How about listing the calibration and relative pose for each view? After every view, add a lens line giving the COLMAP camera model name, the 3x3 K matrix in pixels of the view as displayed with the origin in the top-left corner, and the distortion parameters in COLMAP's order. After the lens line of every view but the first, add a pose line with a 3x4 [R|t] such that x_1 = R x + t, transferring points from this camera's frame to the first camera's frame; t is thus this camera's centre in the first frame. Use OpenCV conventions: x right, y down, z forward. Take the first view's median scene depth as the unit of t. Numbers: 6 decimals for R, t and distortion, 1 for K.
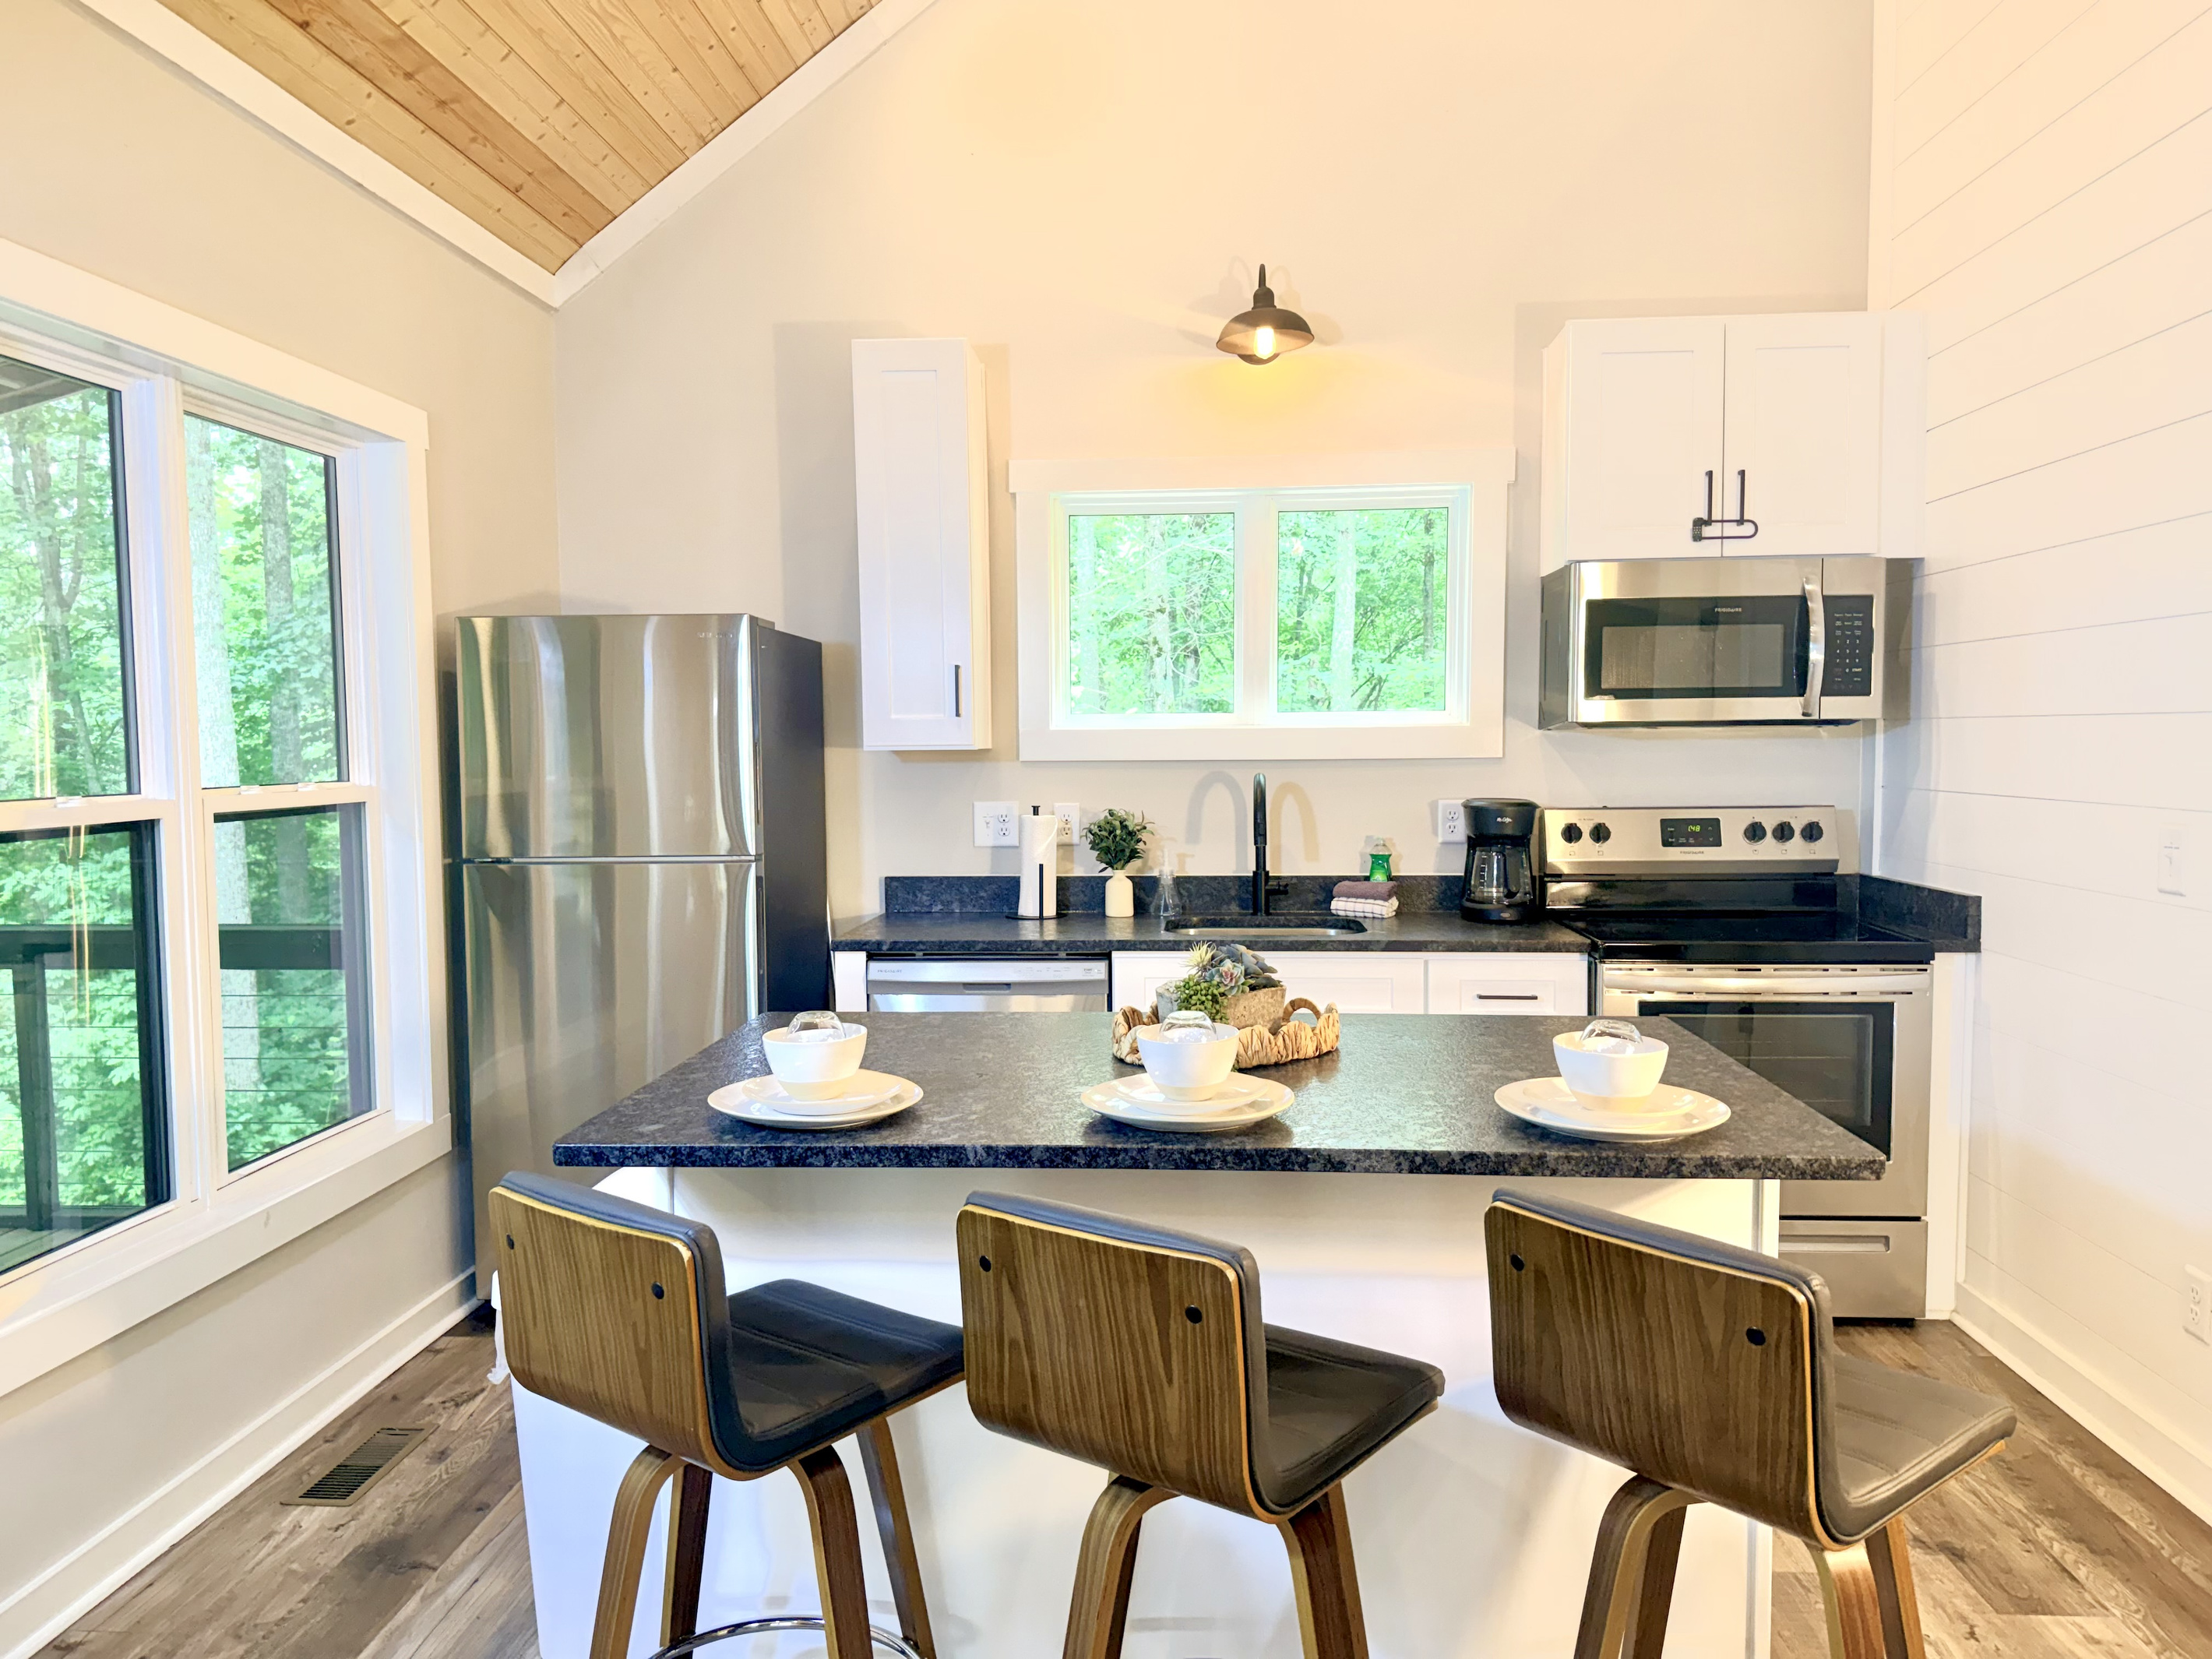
lens RADIAL K [[1567.2, 0, 1102.8], [0, 1567.2, 836.7], [0, 0, 1]] dist [0.050036, -0.058605]
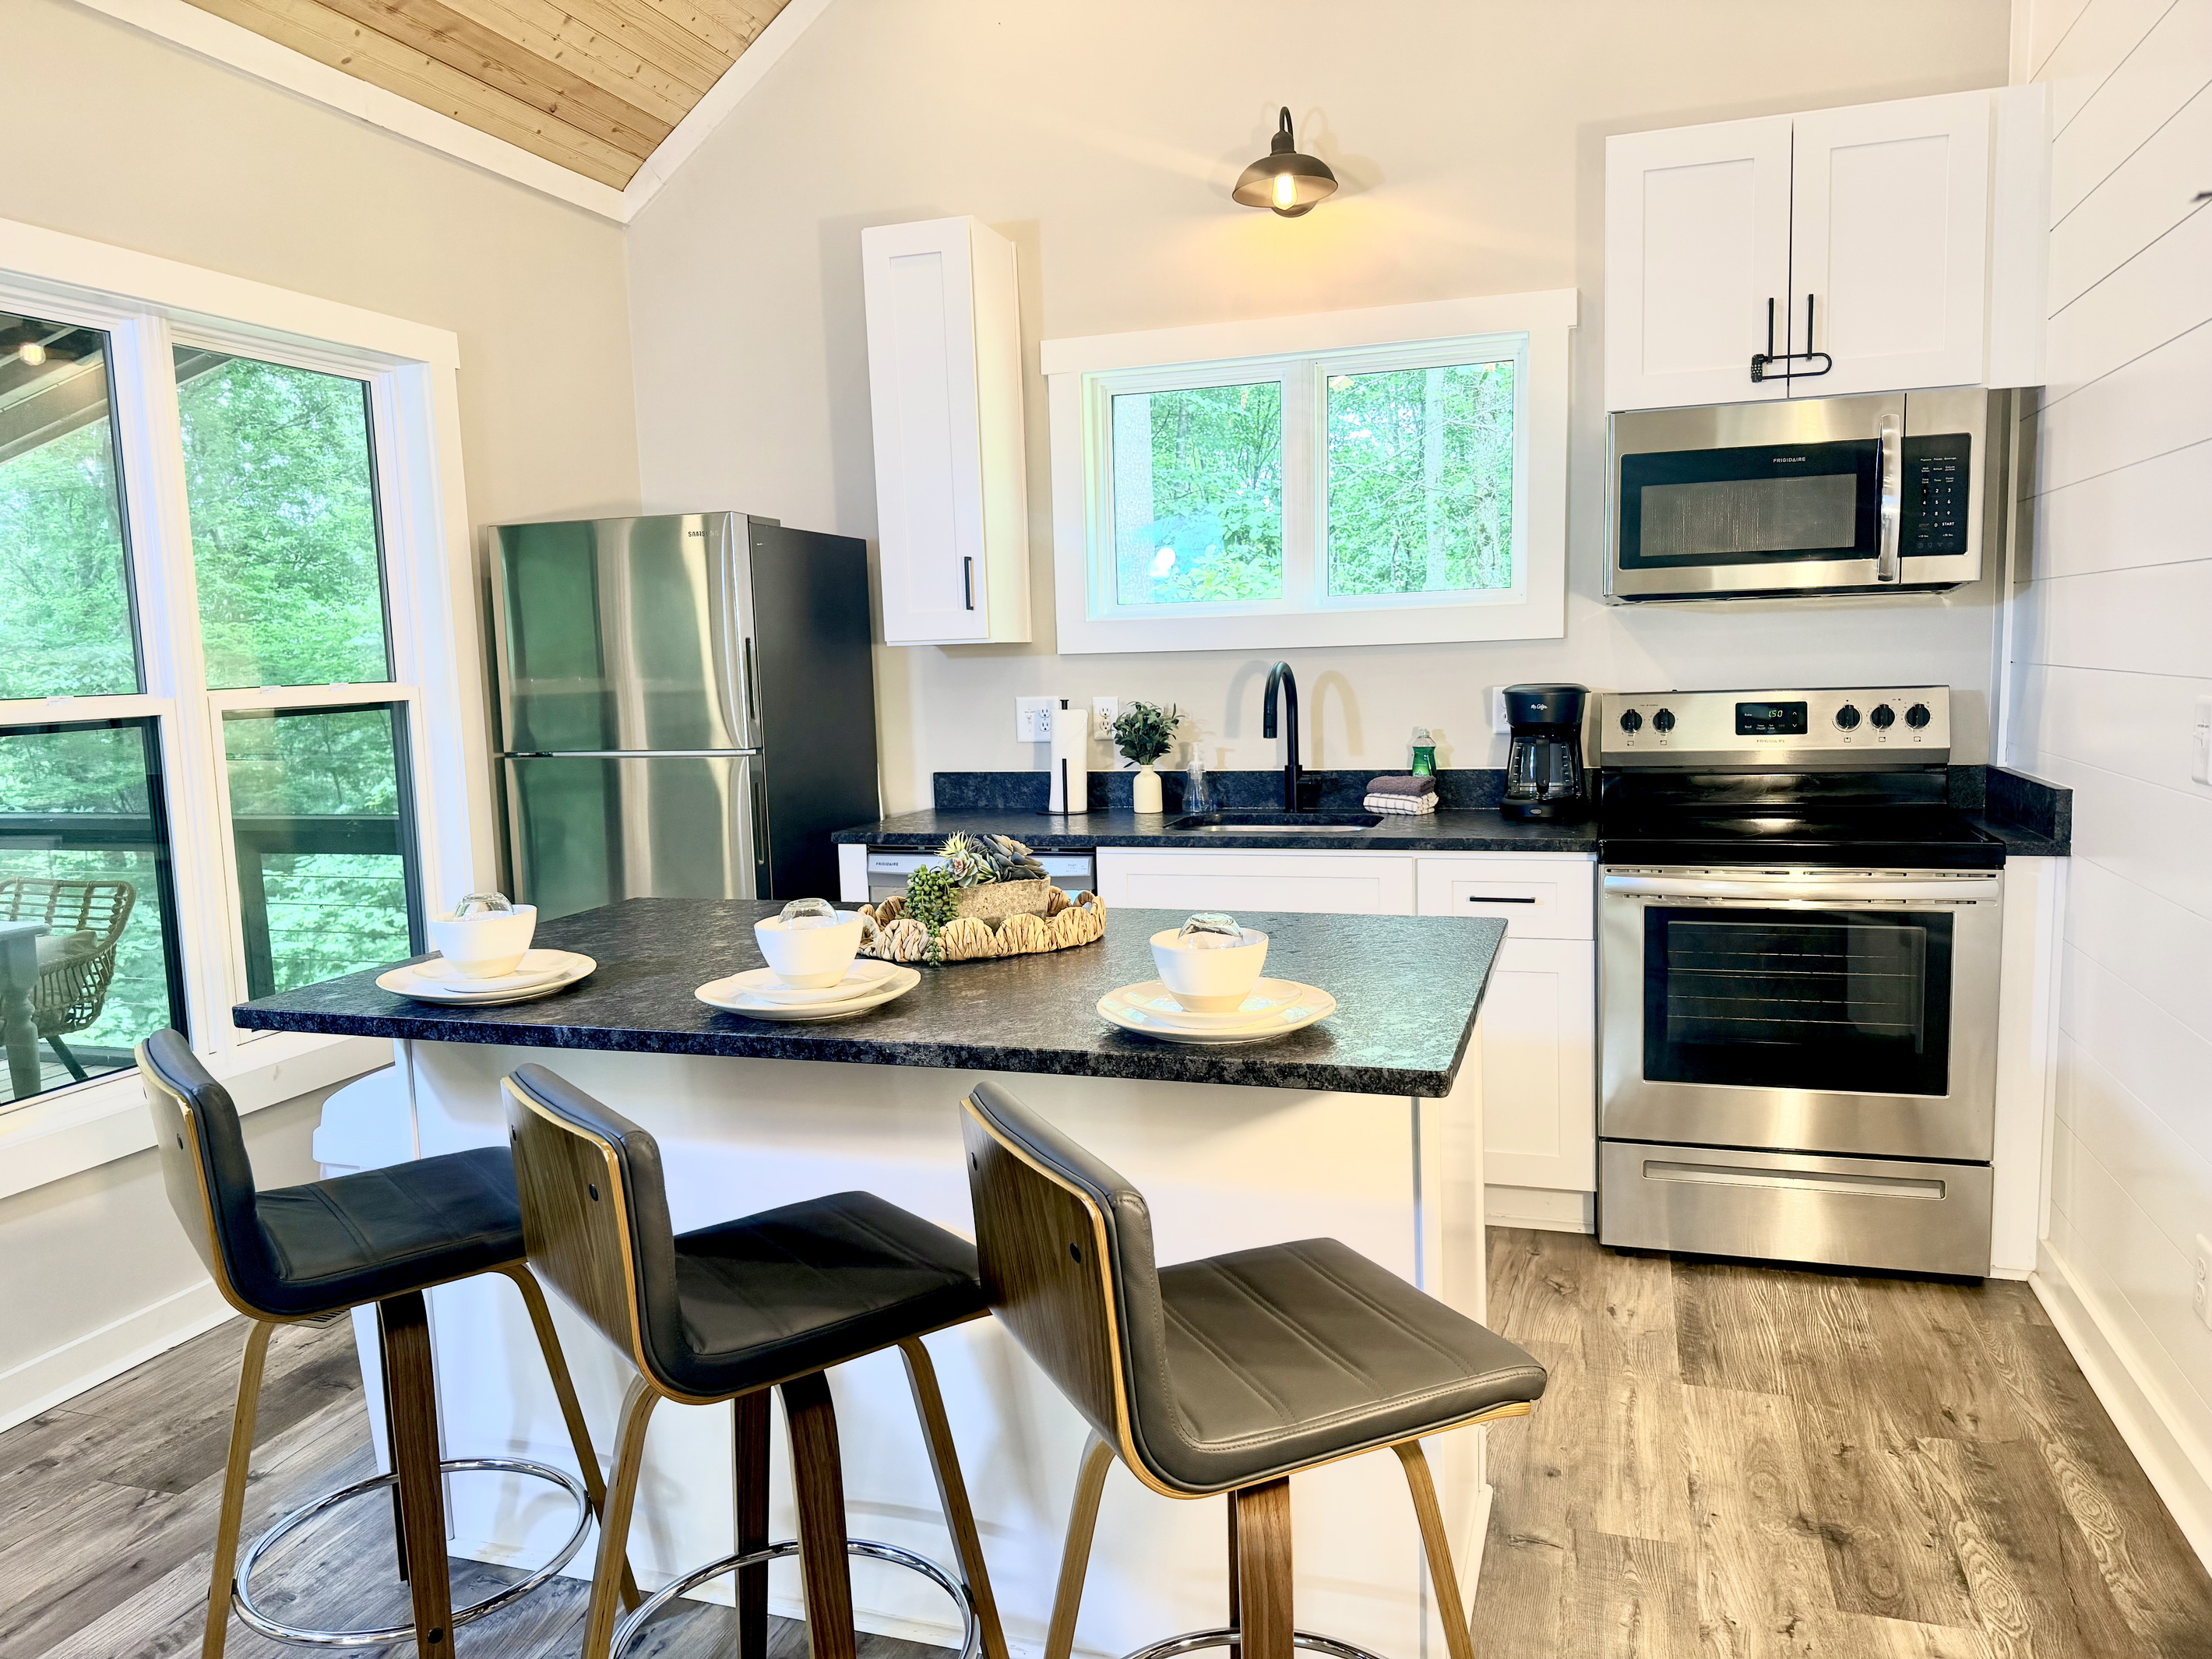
lens RADIAL K [[1567.2, 0, 1102.8], [0, 1567.2, 836.7], [0, 0, 1]] dist [0.050036, -0.058605]
pose [[0.968865, 0.008649, -0.247437, 0.241030], [0.006478, 0.998162, 0.060258, 0.007852], [0.247503, -0.059984, 0.967028, 0.053037]]
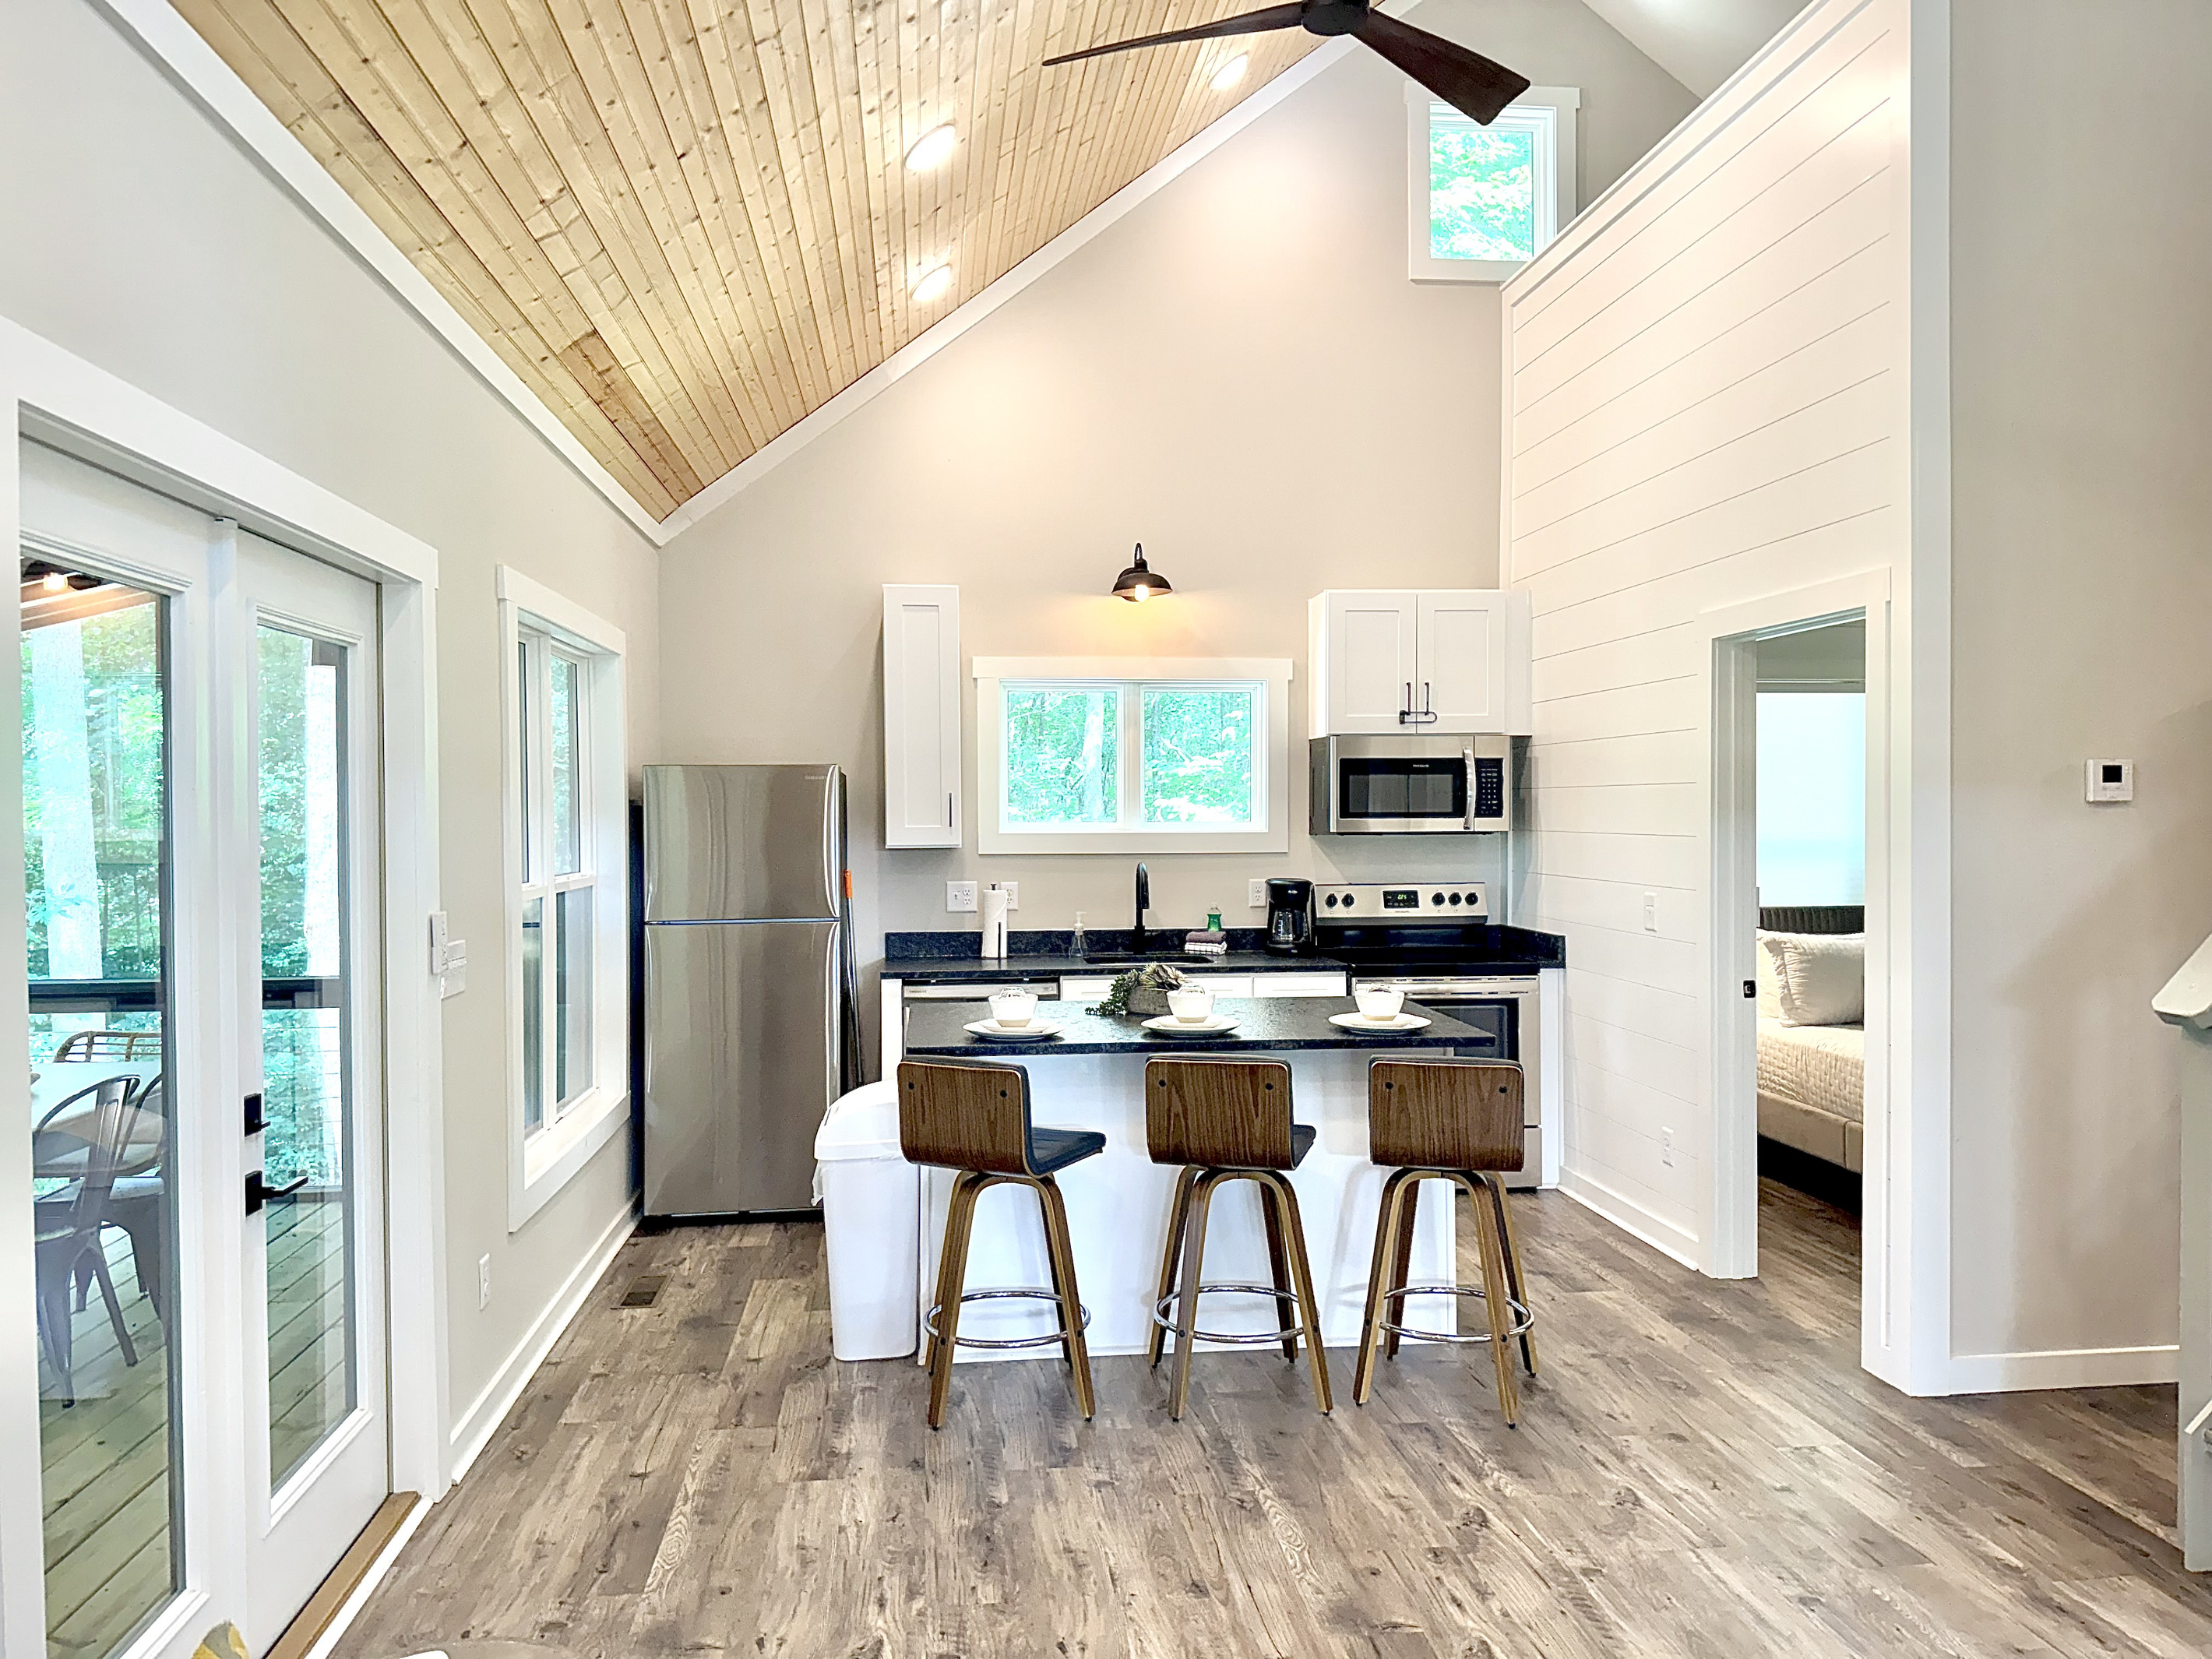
lens RADIAL K [[1559.6, 0, 1106.0], [0, 1559.6, 829.5], [0, 0, 1]] dist [0.158973, -0.187861]
pose [[0.982926, 0.001701, 0.183991, -0.230817], [0.008015, 0.998612, -0.052052, 0.007247], [-0.183825, 0.052638, 0.981549, -0.552228]]
